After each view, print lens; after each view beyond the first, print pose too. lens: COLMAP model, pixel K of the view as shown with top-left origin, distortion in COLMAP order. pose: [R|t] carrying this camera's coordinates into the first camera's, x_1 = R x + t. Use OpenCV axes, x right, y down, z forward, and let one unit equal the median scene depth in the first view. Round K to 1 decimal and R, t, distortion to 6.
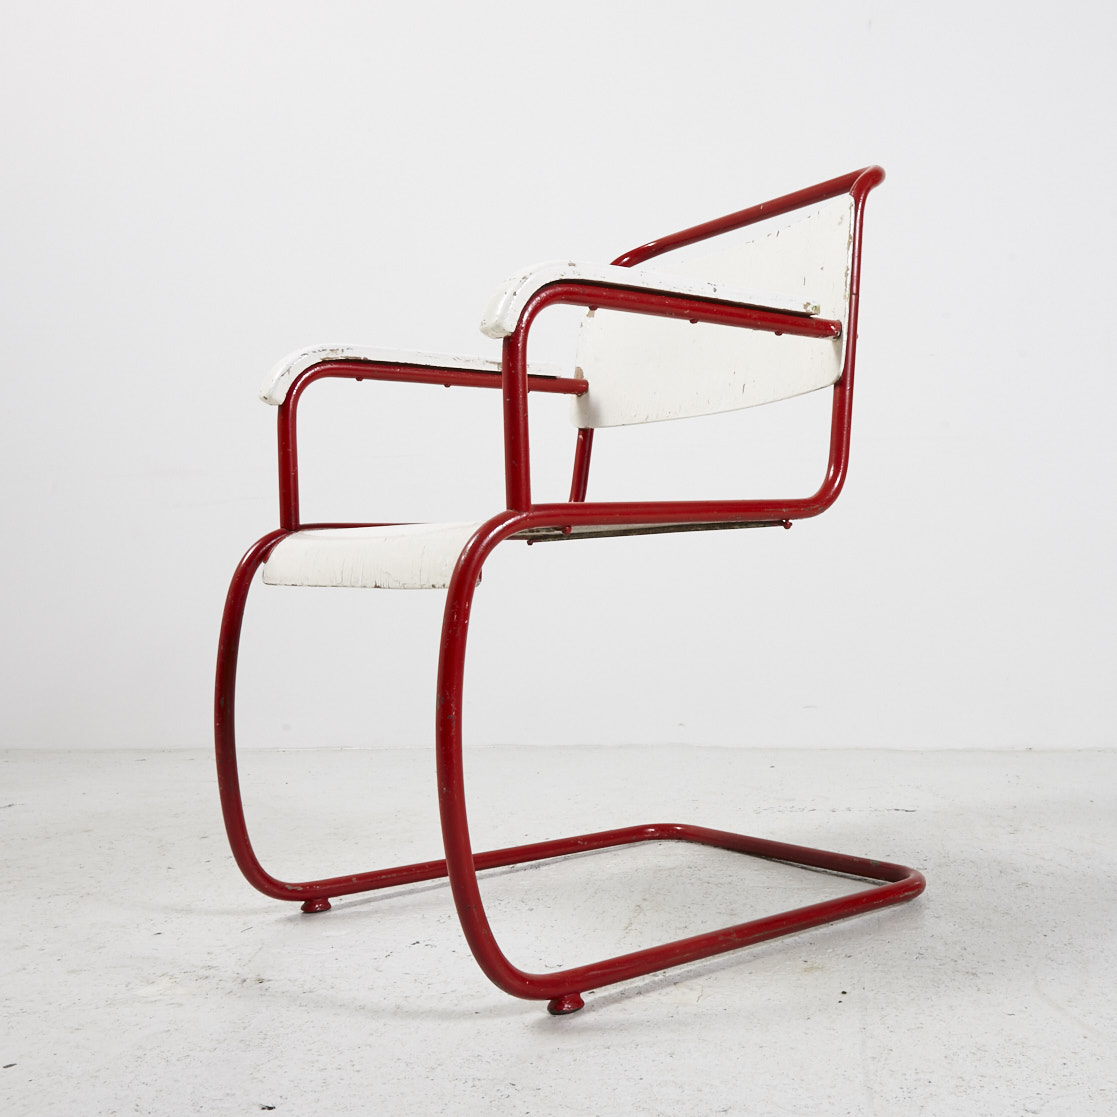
lens RADIAL K [[1285.8, 0, 558.0], [0, 1285.8, 559.7], [0, 0, 1]] dist [-0.004797, 0.000000]
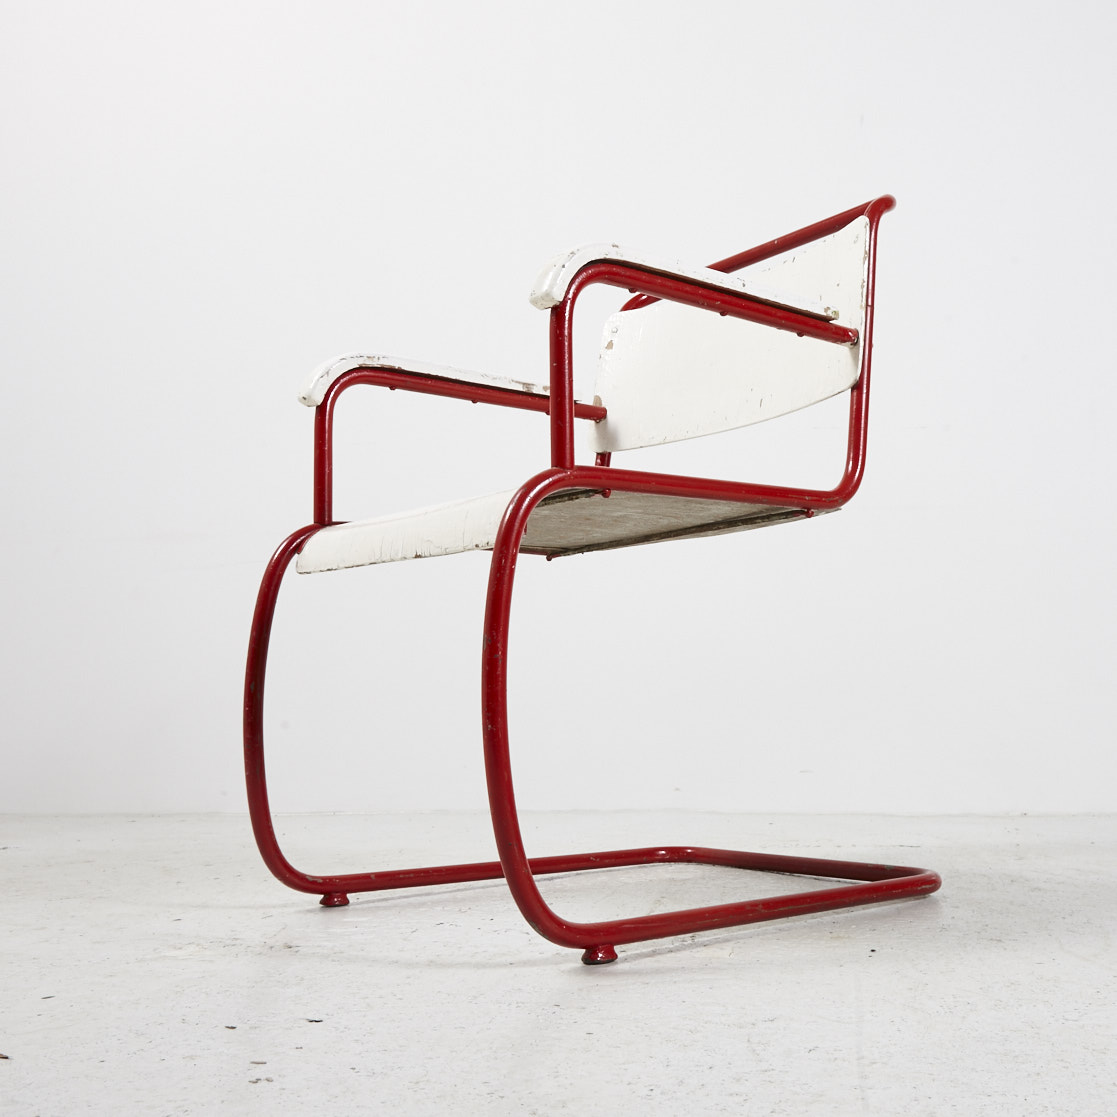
lens RADIAL K [[1285.8, 0, 559.0], [0, 1285.8, 556.4], [0, 0, 1]] dist [-0.004797, 0.000000]
pose [[0.999626, 0.019852, 0.018782, -0.041540], [-0.017863, 0.994753, -0.100734, 0.110698], [-0.020684, 0.100361, 0.994736, -0.028540]]
